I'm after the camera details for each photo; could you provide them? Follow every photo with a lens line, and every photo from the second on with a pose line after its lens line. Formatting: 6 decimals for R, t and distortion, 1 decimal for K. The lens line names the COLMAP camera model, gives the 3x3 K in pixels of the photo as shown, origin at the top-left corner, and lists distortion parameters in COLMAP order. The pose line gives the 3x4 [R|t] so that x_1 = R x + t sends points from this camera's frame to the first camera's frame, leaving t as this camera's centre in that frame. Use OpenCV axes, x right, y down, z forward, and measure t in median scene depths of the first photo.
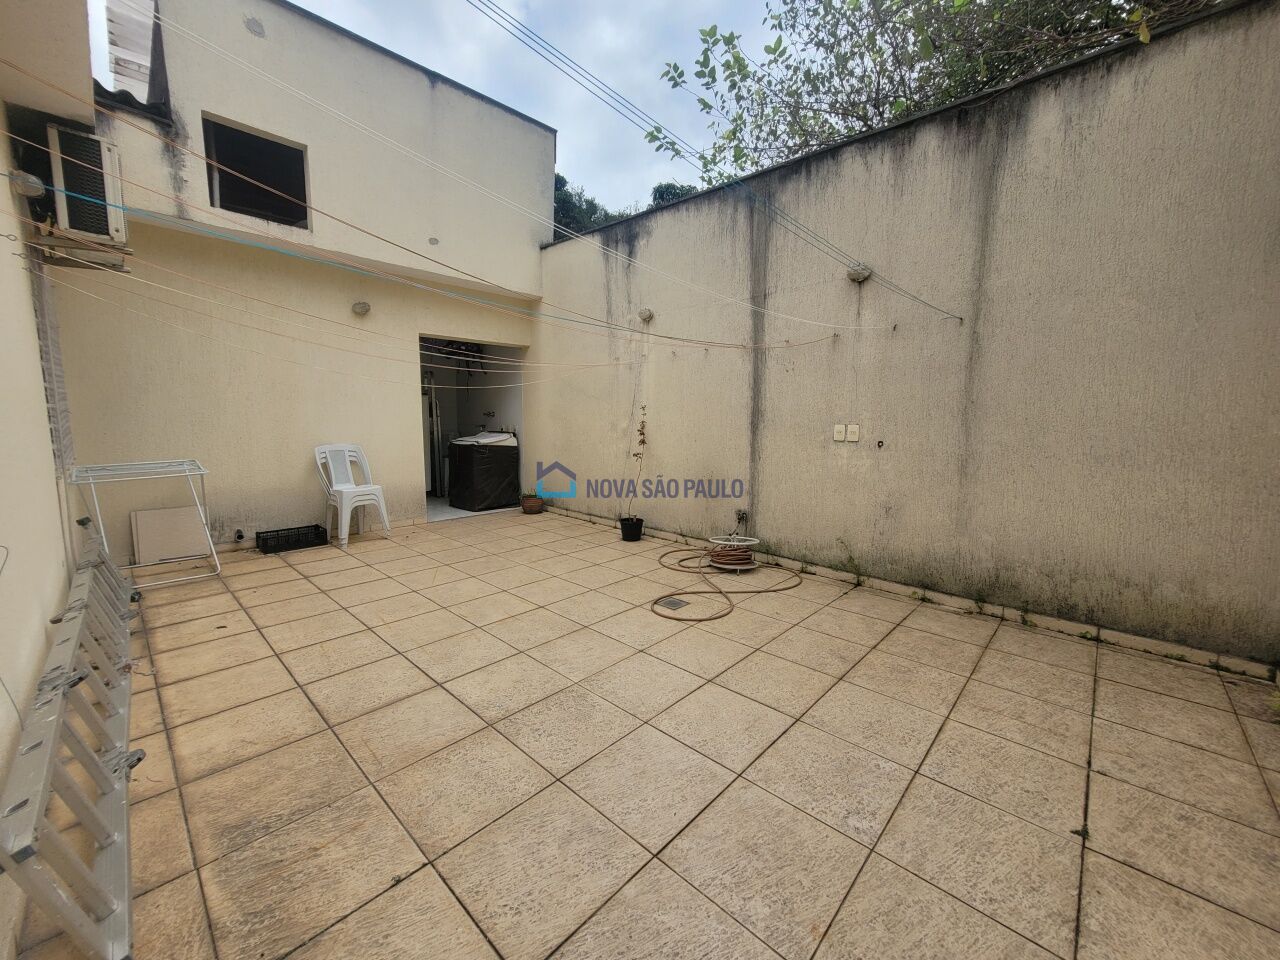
lens RADIAL K [[501.4, 0, 647.4], [0, 501.4, 476.3], [0, 0, 1]] dist [0.005003, -0.000697]
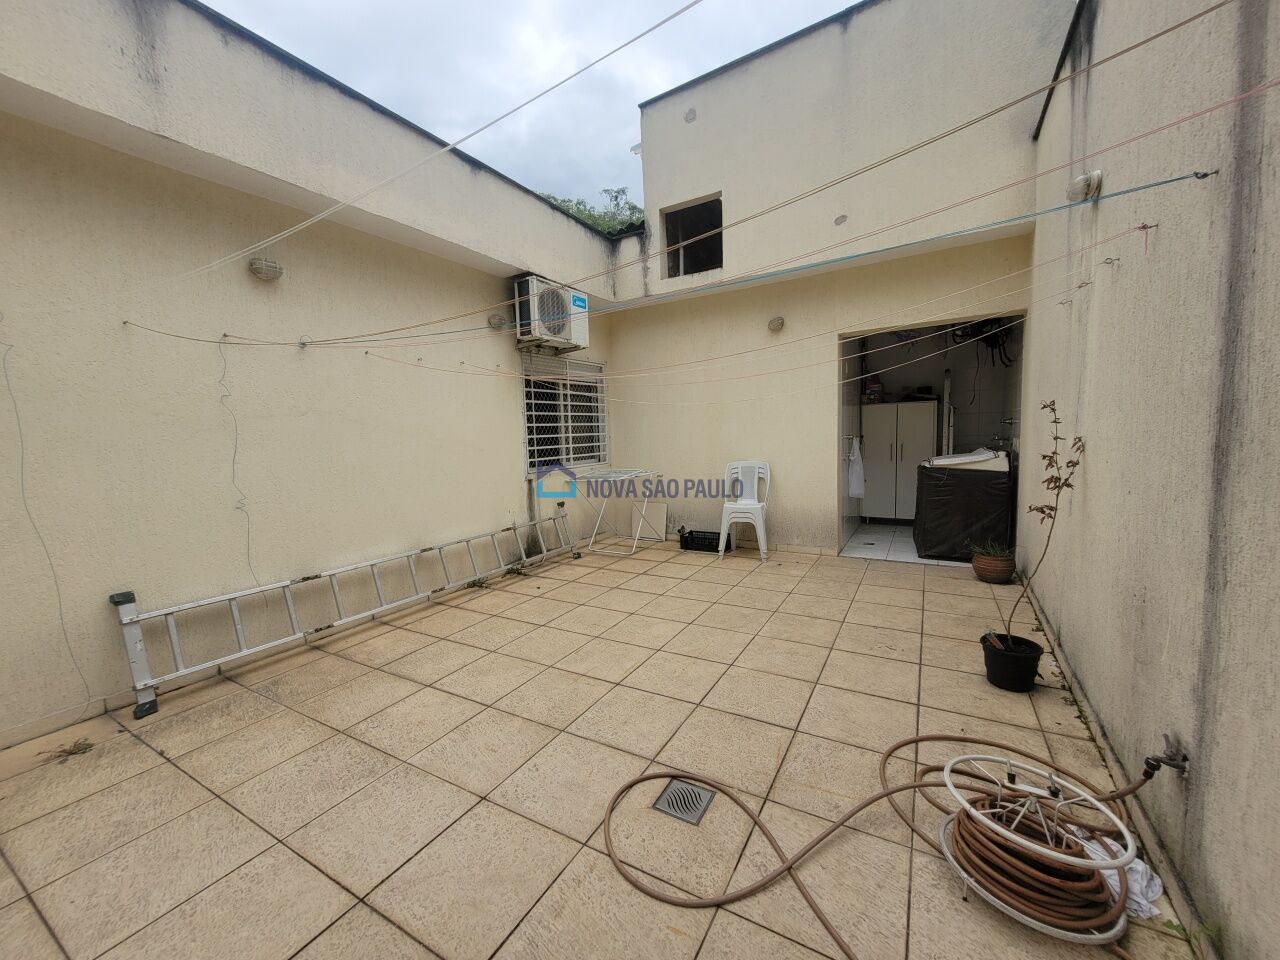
lens RADIAL K [[501.4, 0, 644.0], [0, 501.4, 477.0], [0, 0, 1]] dist [0.005003, -0.000697]
pose [[0.221774, 0.070506, -0.972546, 0.533419], [-0.077408, 0.995508, 0.054519, -0.106711], [0.972021, 0.063192, 0.226236, 0.835191]]
